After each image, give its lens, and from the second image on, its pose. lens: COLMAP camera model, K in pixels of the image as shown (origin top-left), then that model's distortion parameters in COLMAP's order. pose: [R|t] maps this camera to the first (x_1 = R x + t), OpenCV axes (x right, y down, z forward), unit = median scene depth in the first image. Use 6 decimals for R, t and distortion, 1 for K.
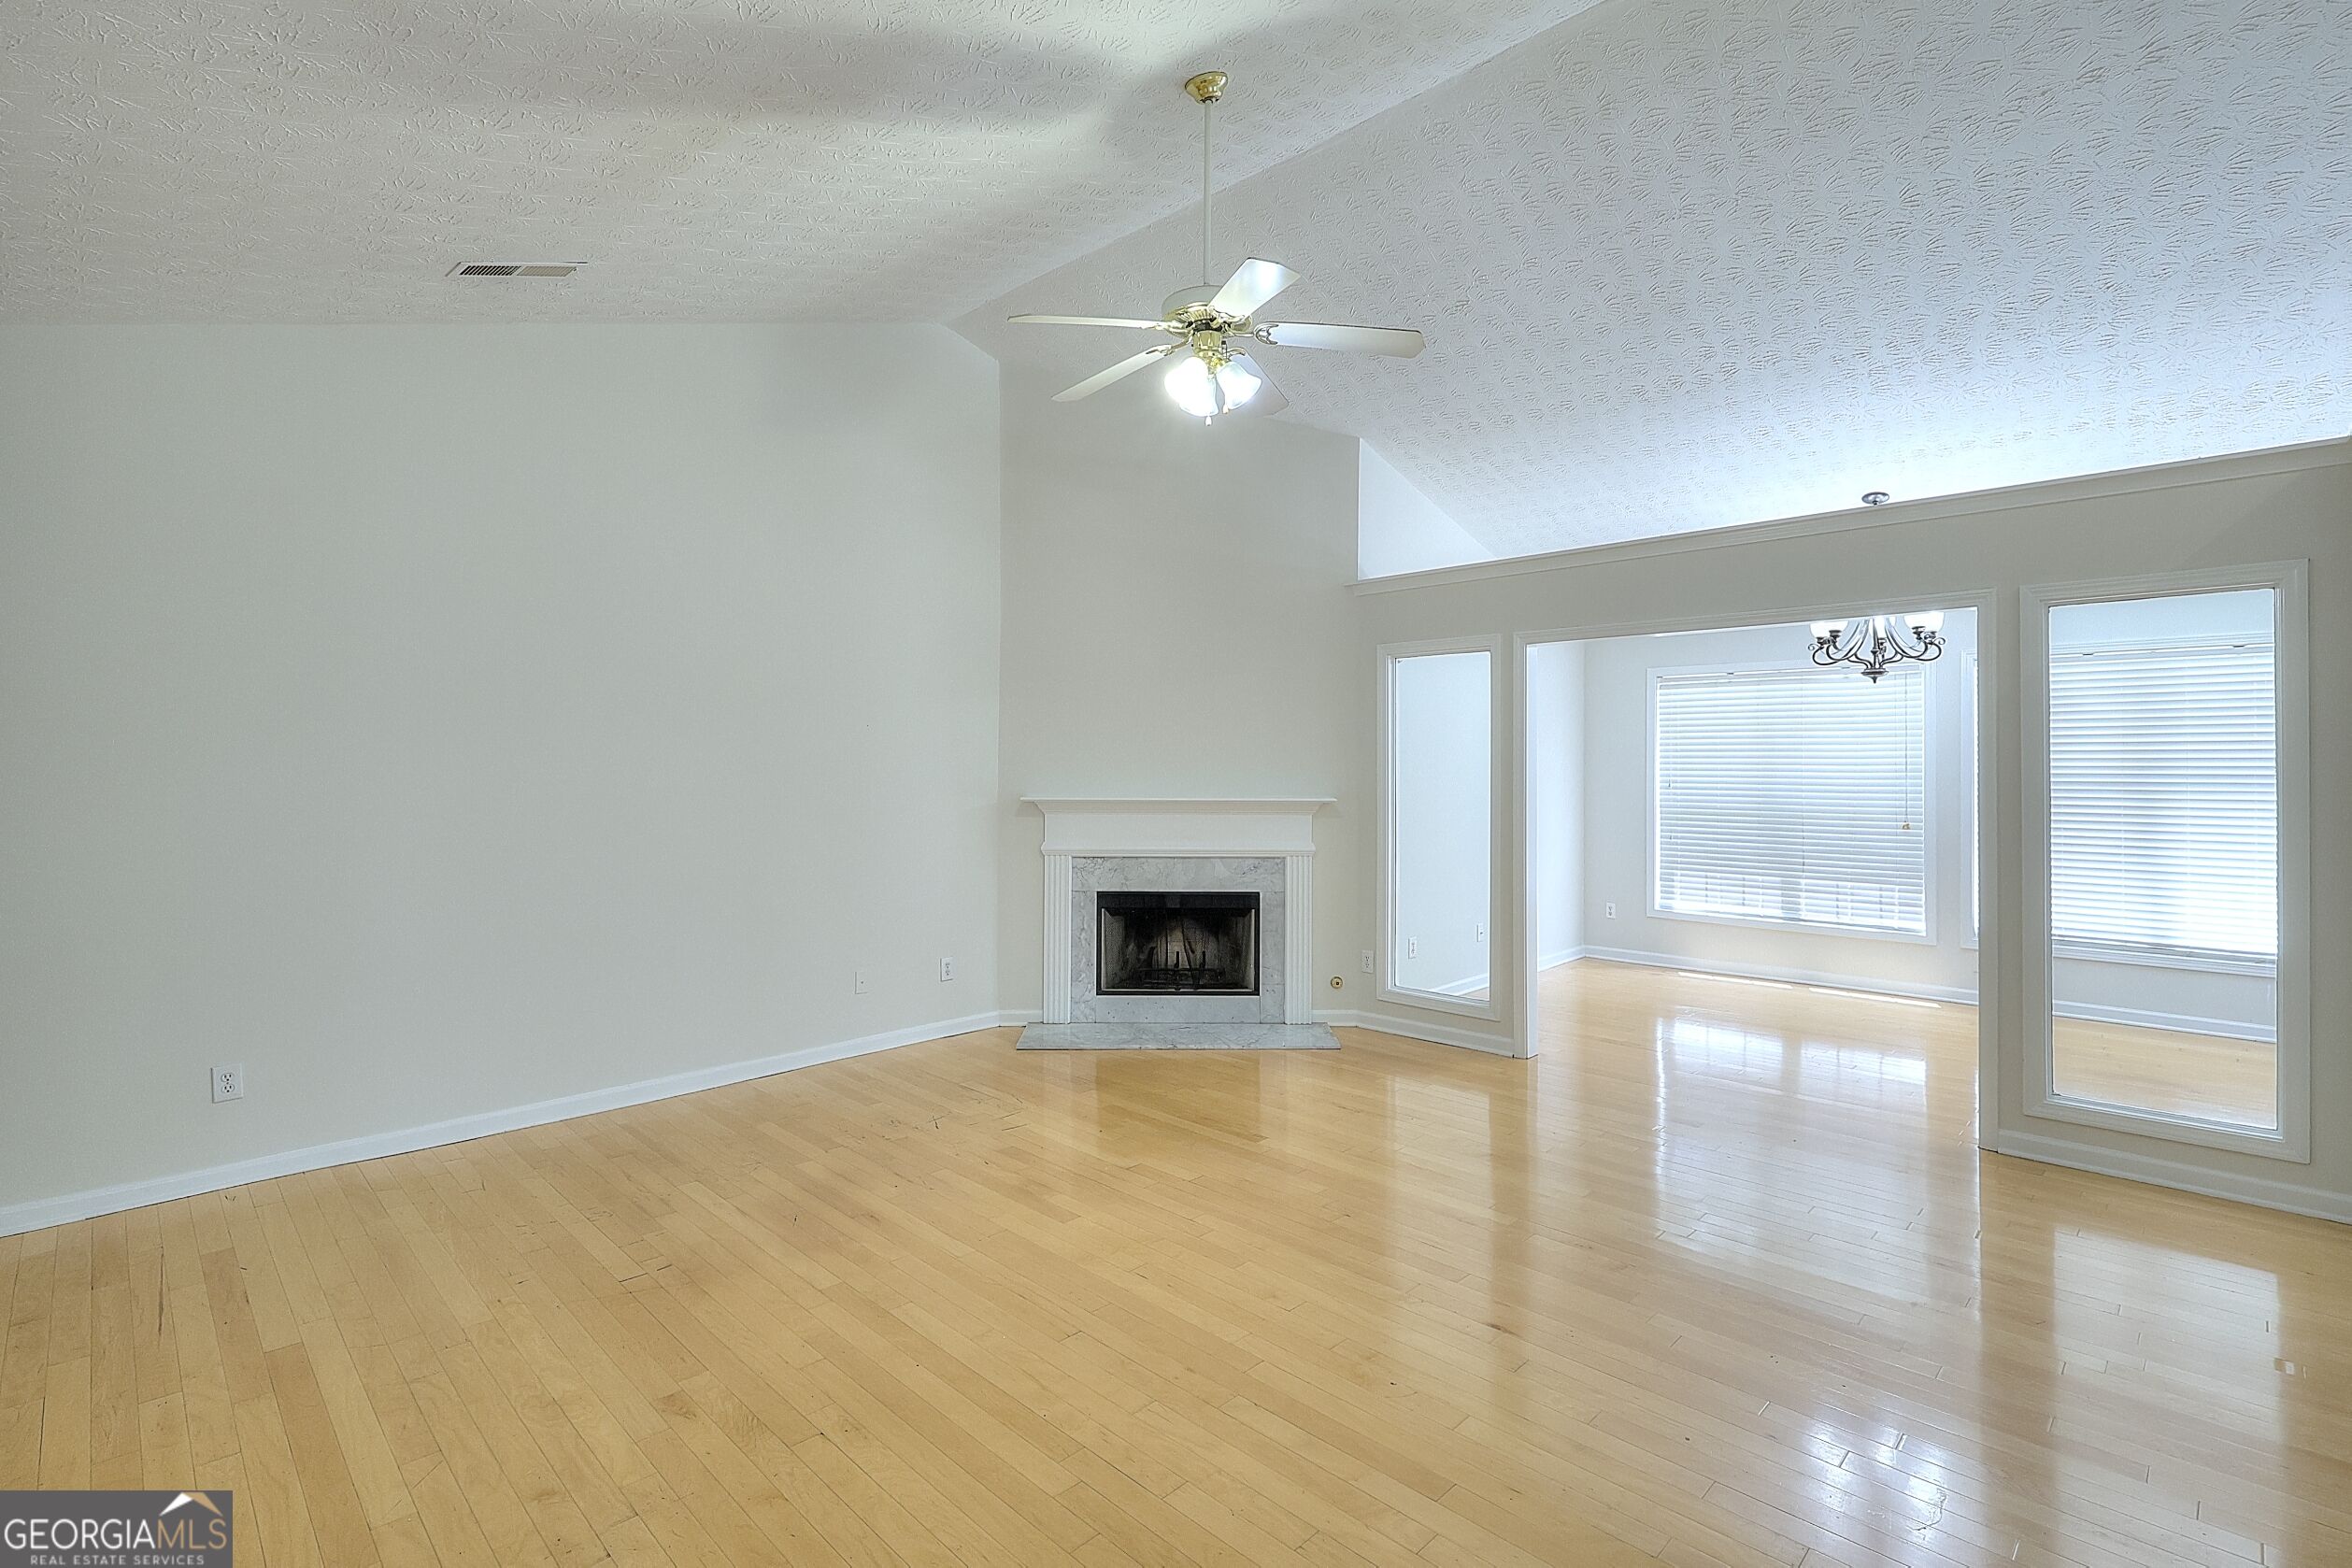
lens RADIAL K [[1089.8, 0, 1178.3], [0, 1089.8, 770.4], [0, 0, 1]] dist [-0.001214, -0.000167]
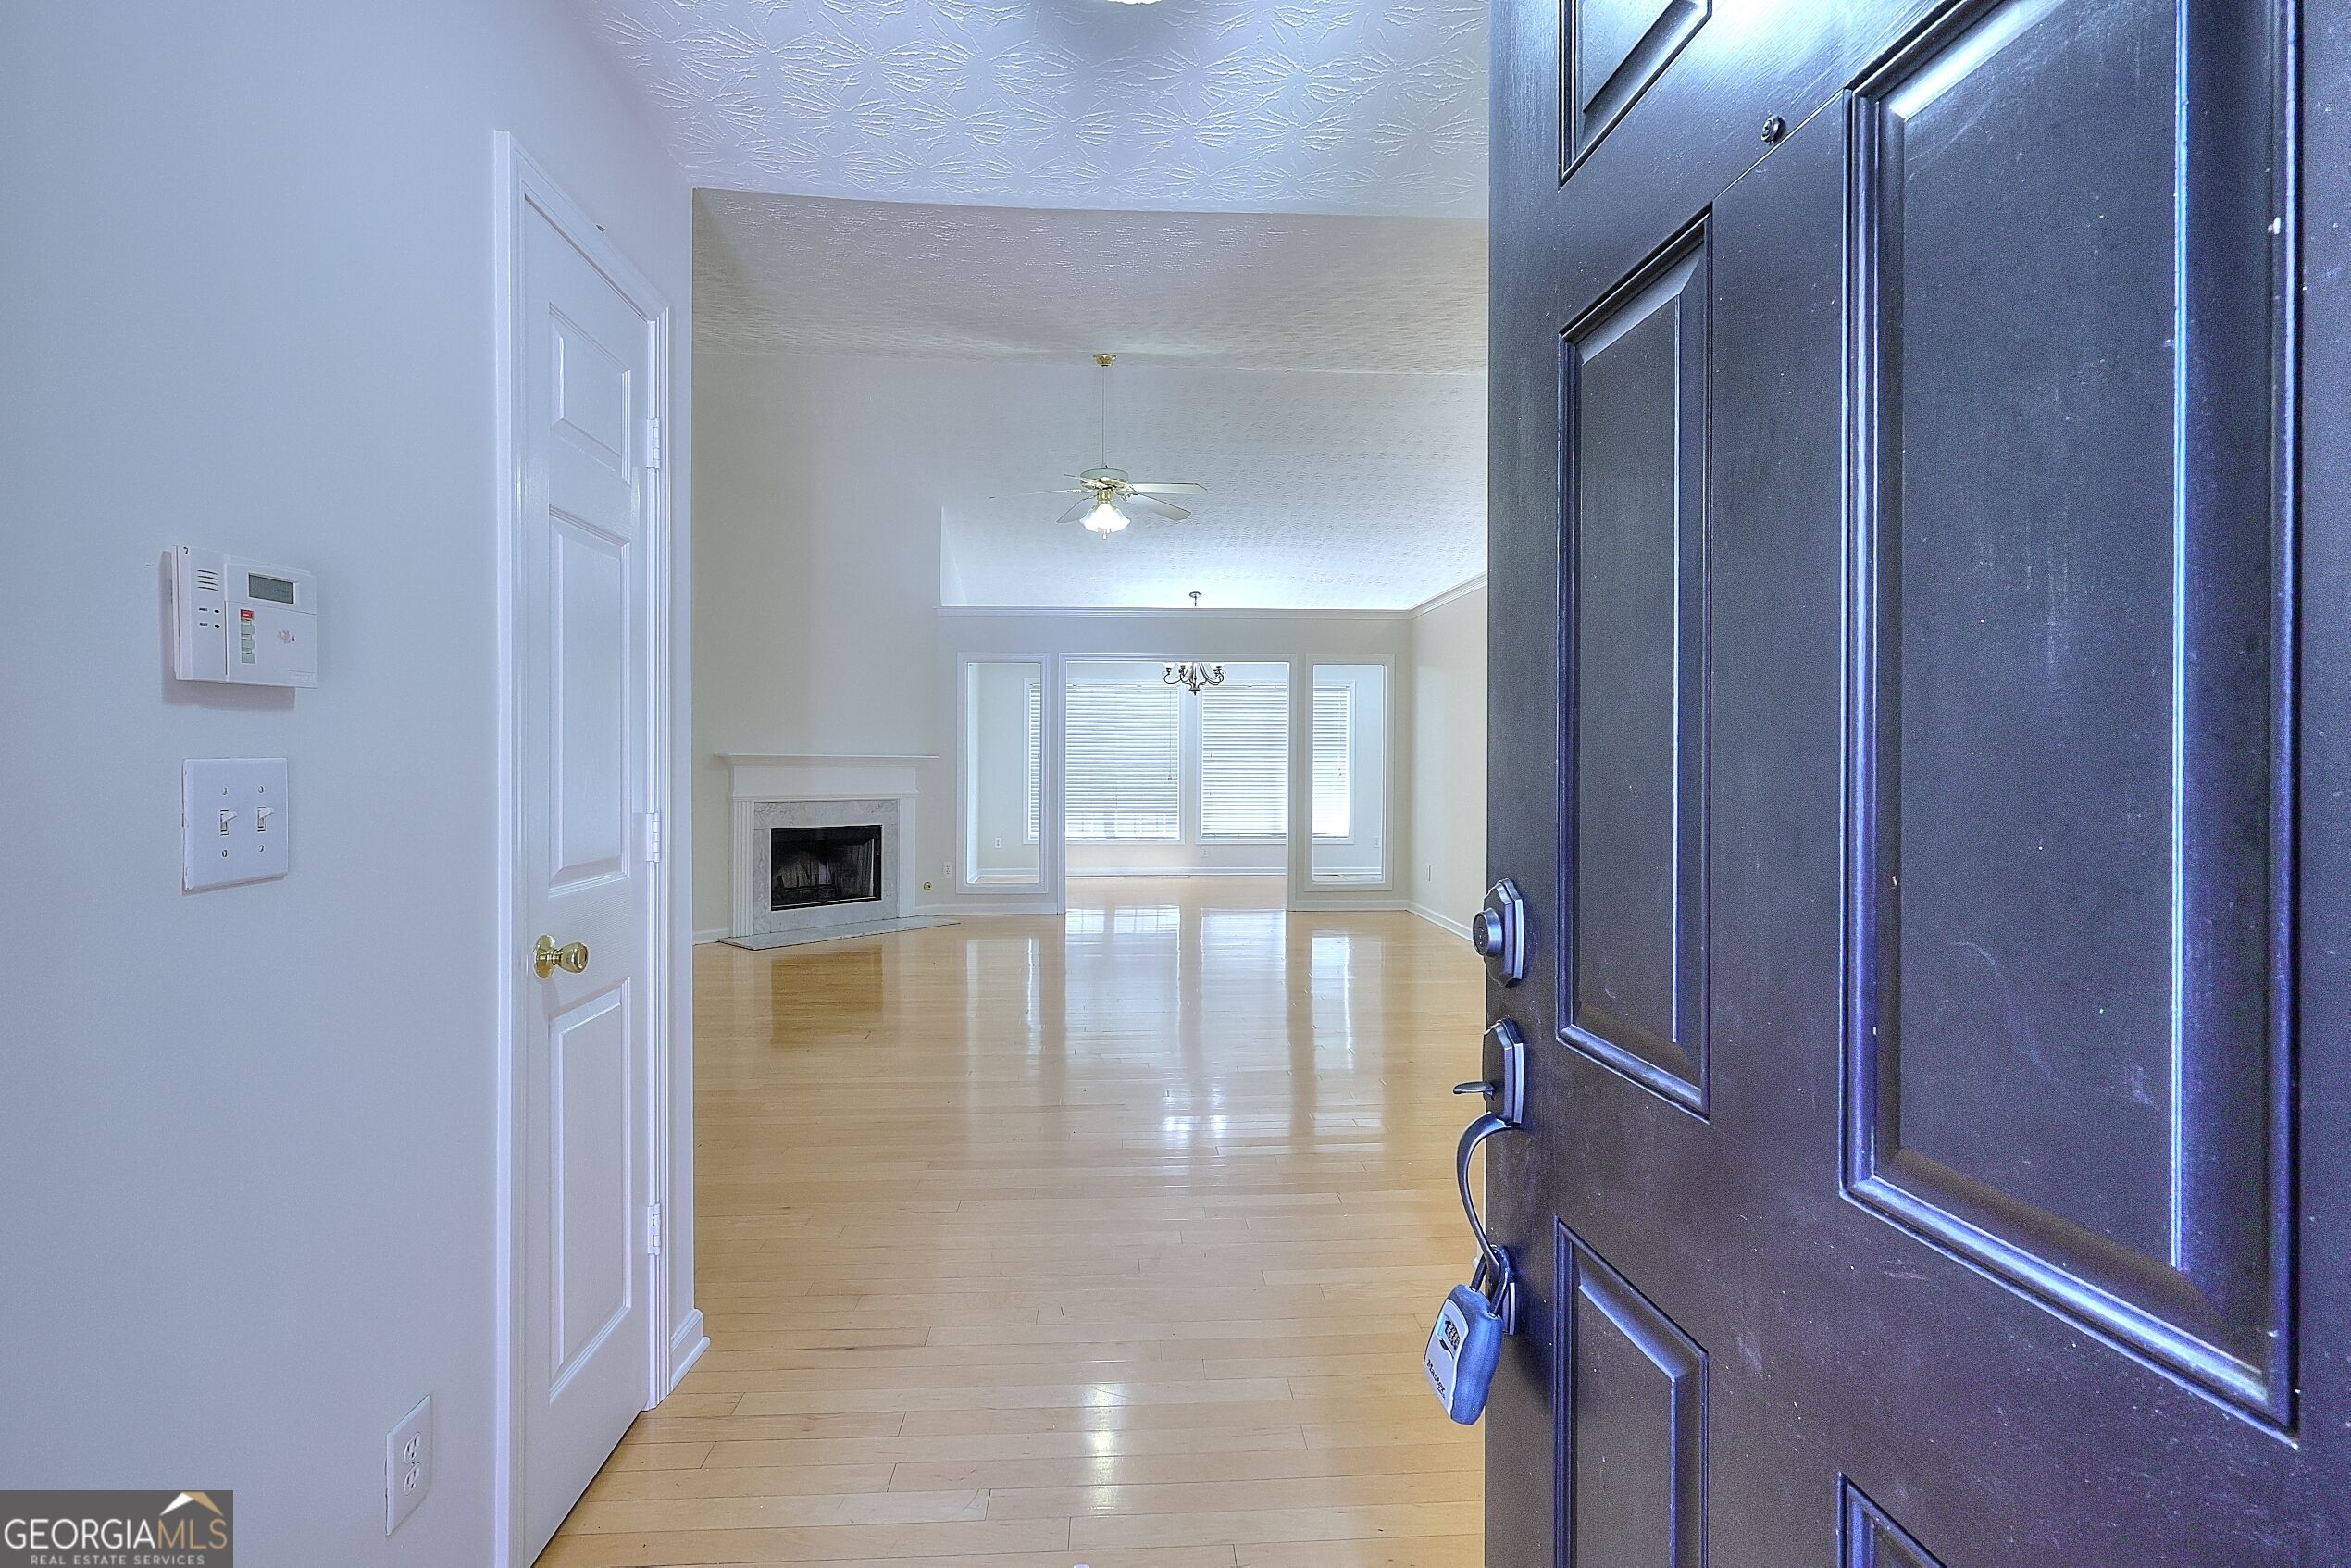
lens RADIAL K [[1089.3, 0, 1177.8], [0, 1089.3, 770.4], [0, 0, 1]] dist [-0.001214, -0.000167]
pose [[0.644942, 0.003260, 0.764225, -0.735431], [0.006637, 0.999929, -0.009867, 0.059286], [-0.764203, 0.011436, 0.644874, -0.173278]]
